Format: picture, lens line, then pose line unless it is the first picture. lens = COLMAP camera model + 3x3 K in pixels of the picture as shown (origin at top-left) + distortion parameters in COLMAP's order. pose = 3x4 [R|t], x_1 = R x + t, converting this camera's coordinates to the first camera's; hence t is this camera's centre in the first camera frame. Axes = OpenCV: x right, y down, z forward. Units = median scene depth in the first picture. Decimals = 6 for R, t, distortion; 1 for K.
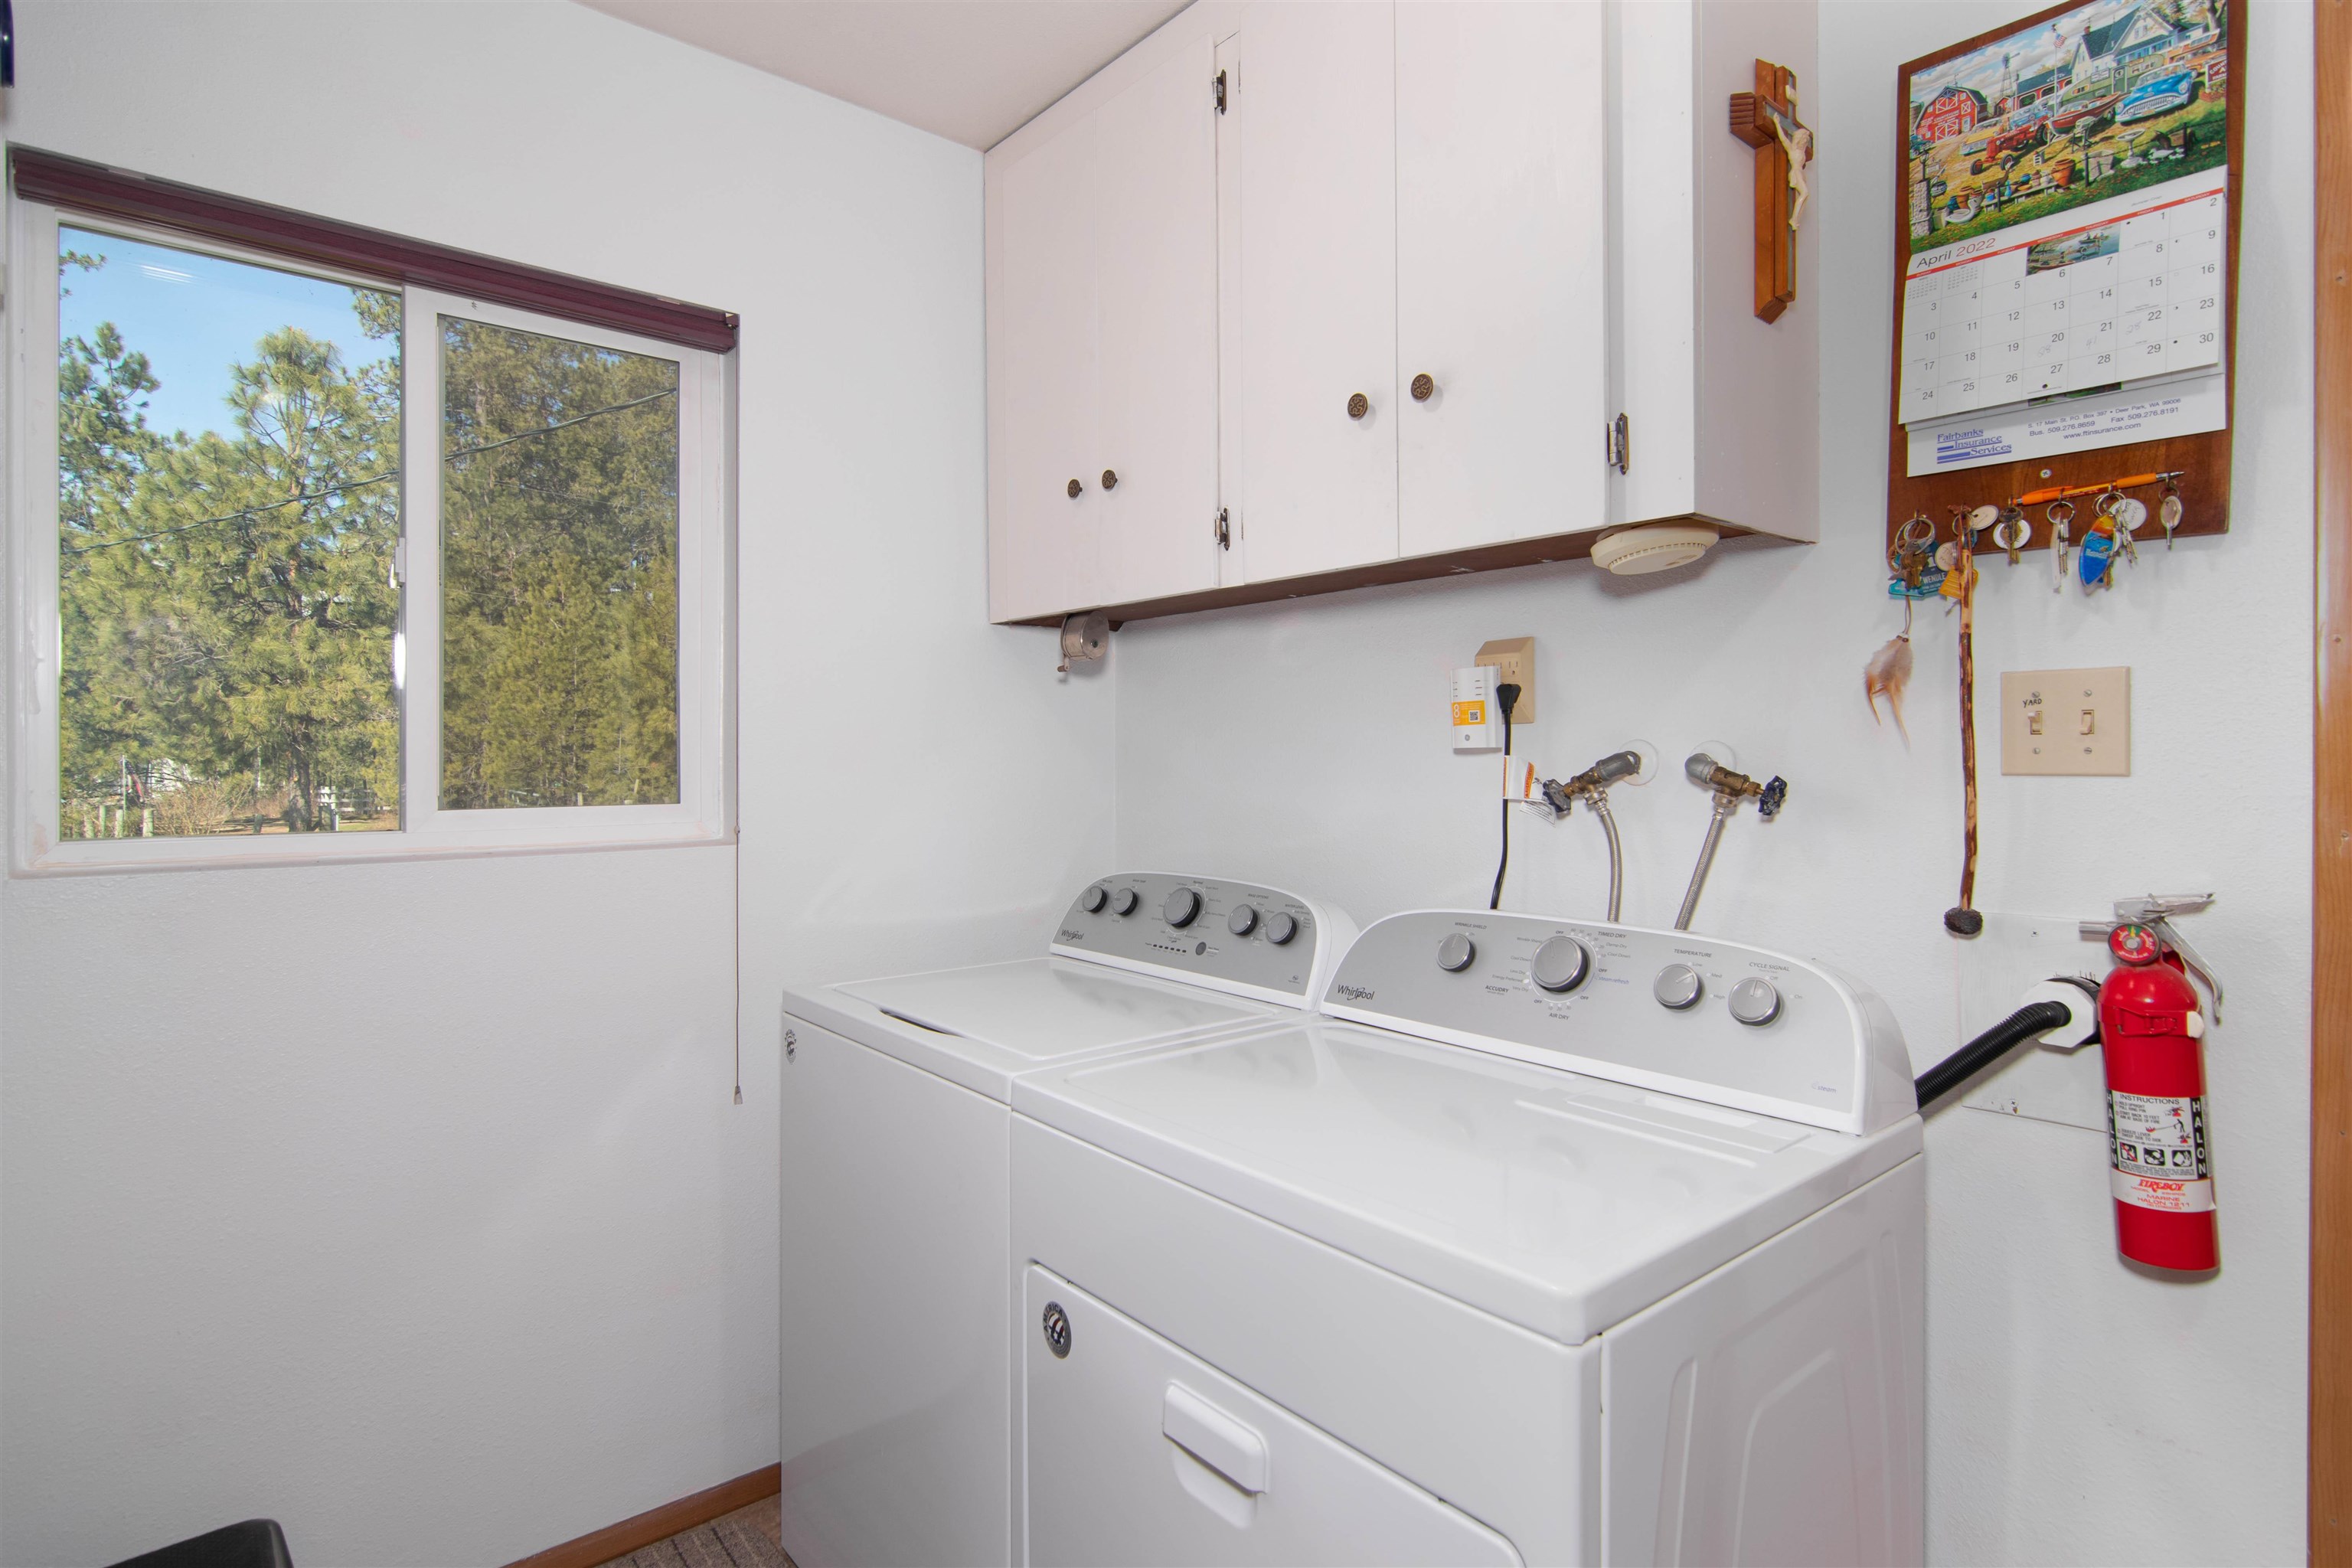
lens RADIAL K [[1198.6, 0, 1173.4], [0, 1198.6, 768.5], [0, 0, 1]] dist [-0.003956, 0.002266]
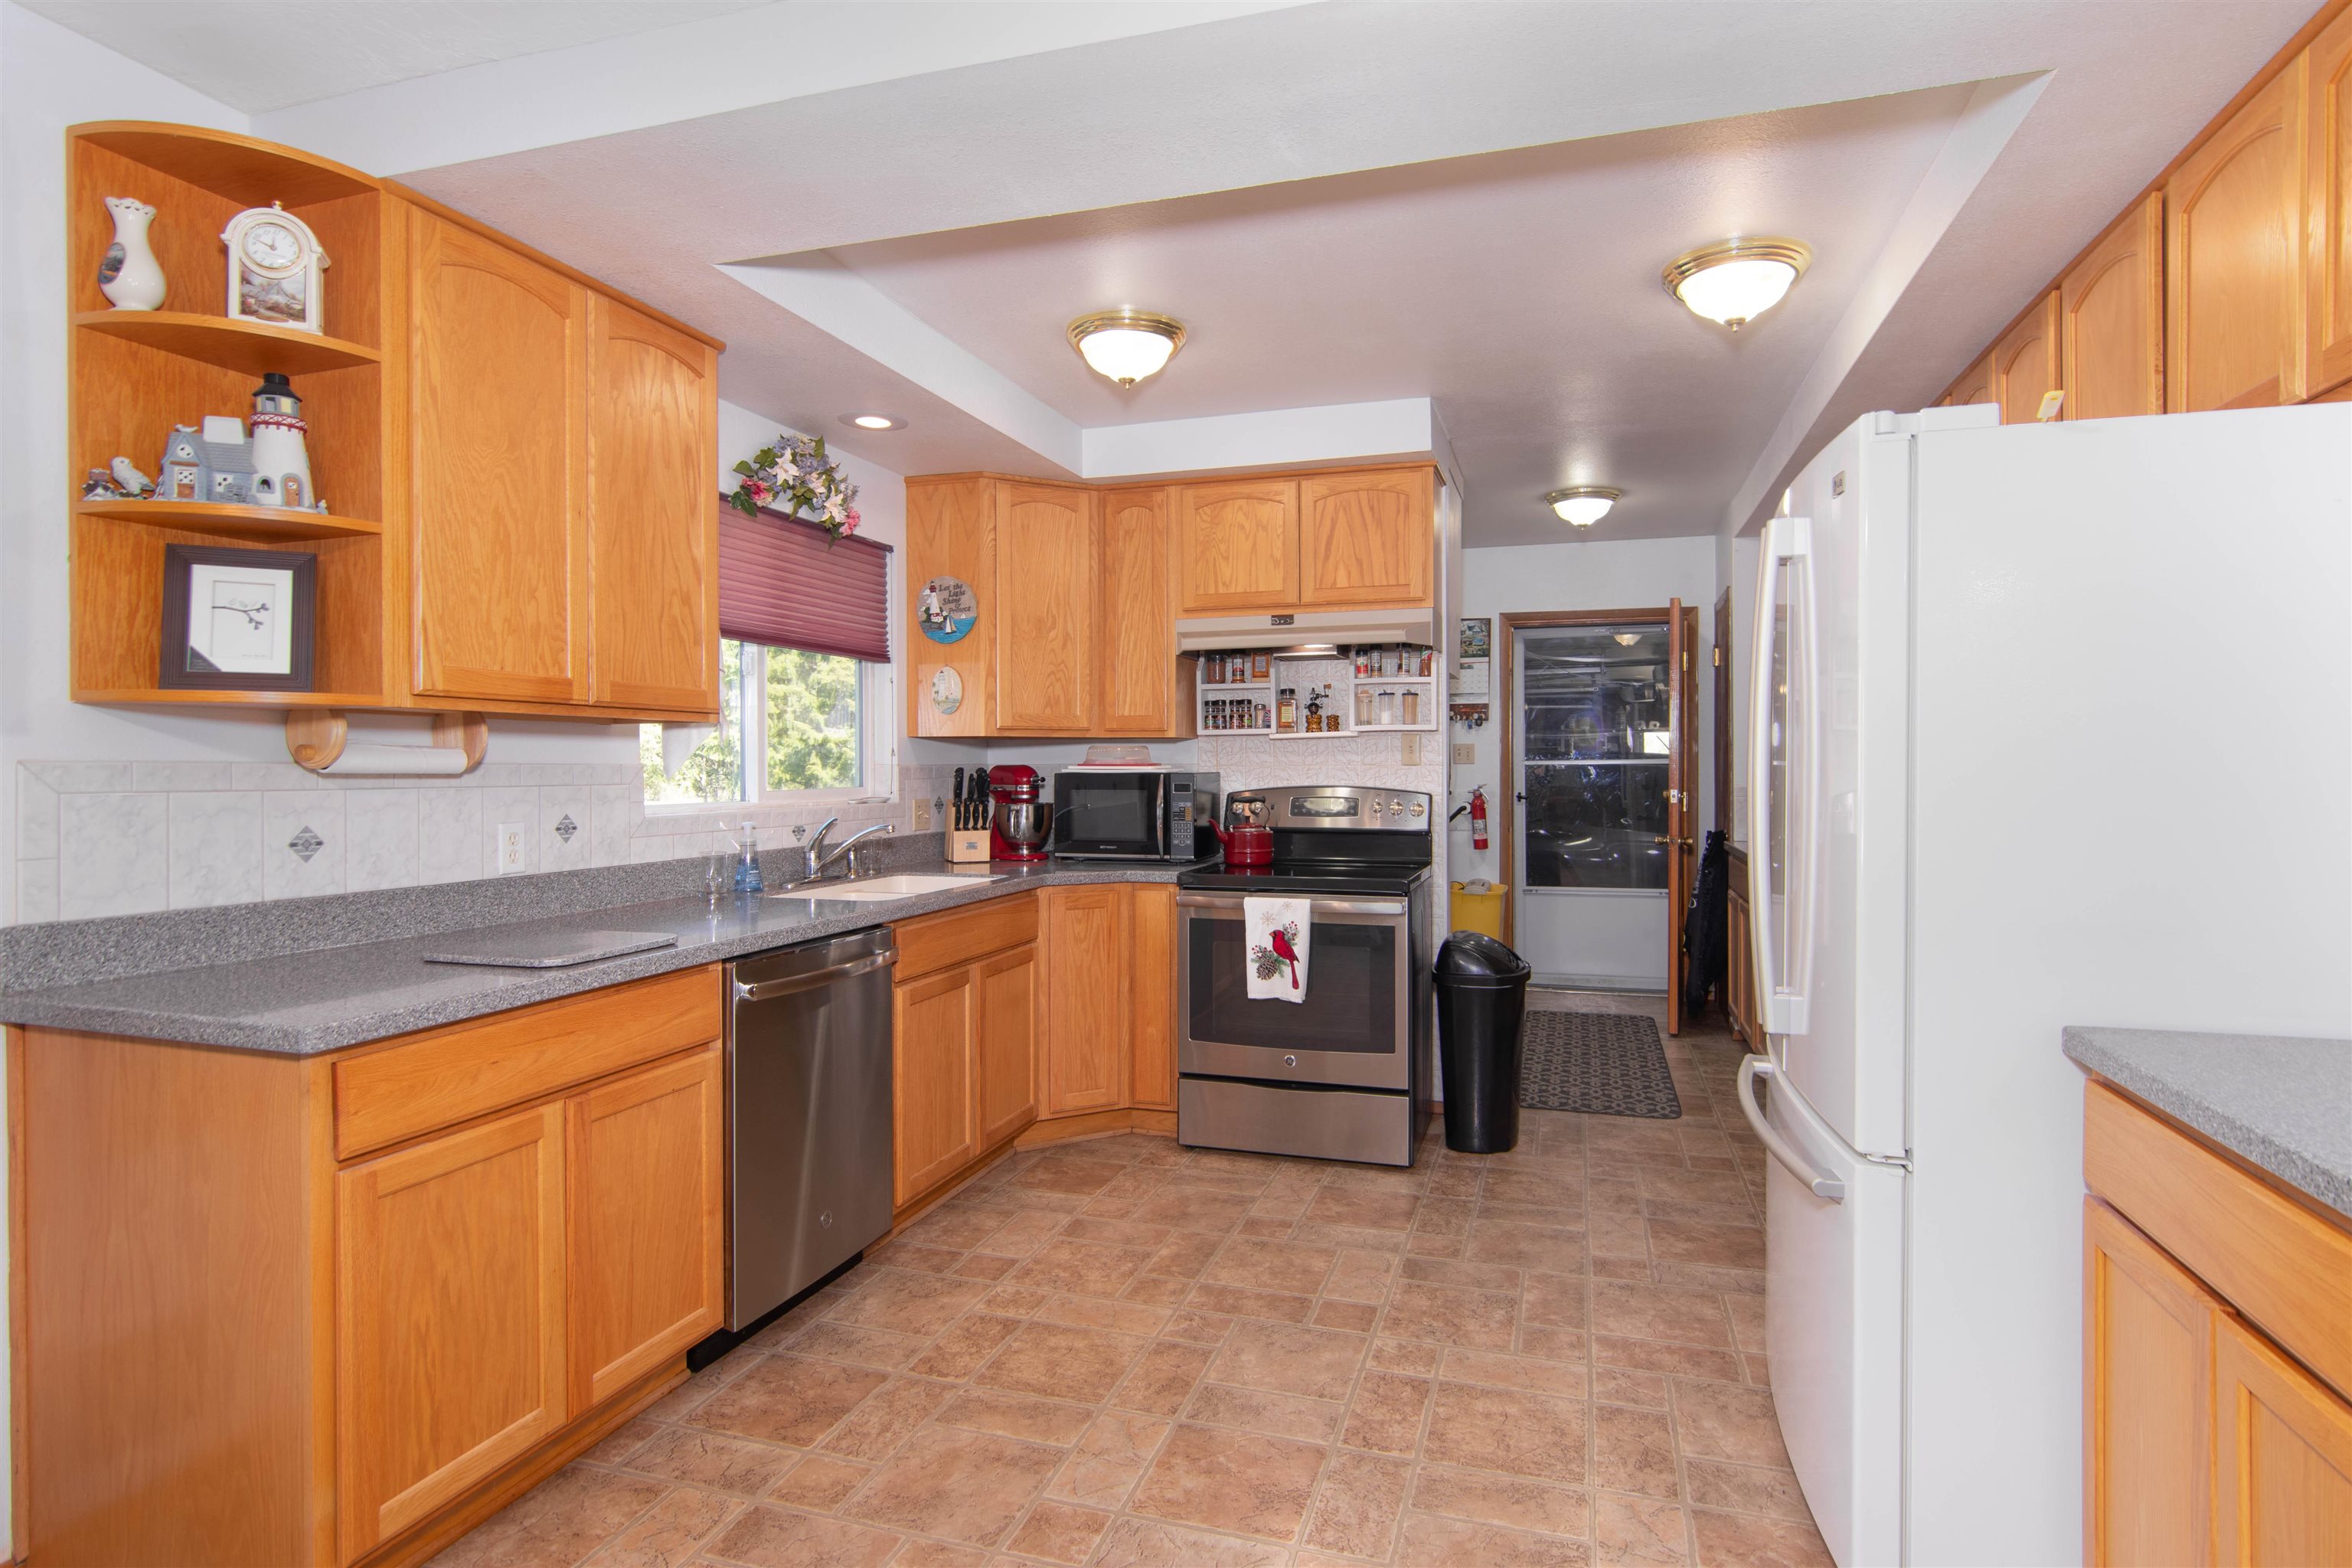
lens RADIAL K [[1198.6, 0, 1181.7], [0, 1198.6, 777.6], [0, 0, 1]] dist [-0.003956, 0.002266]
pose [[0.849450, -0.000419, 0.527668, -3.329121], [-0.004495, 0.999958, 0.008030, 0.027474], [-0.527650, -0.009193, 0.849412, -3.043662]]
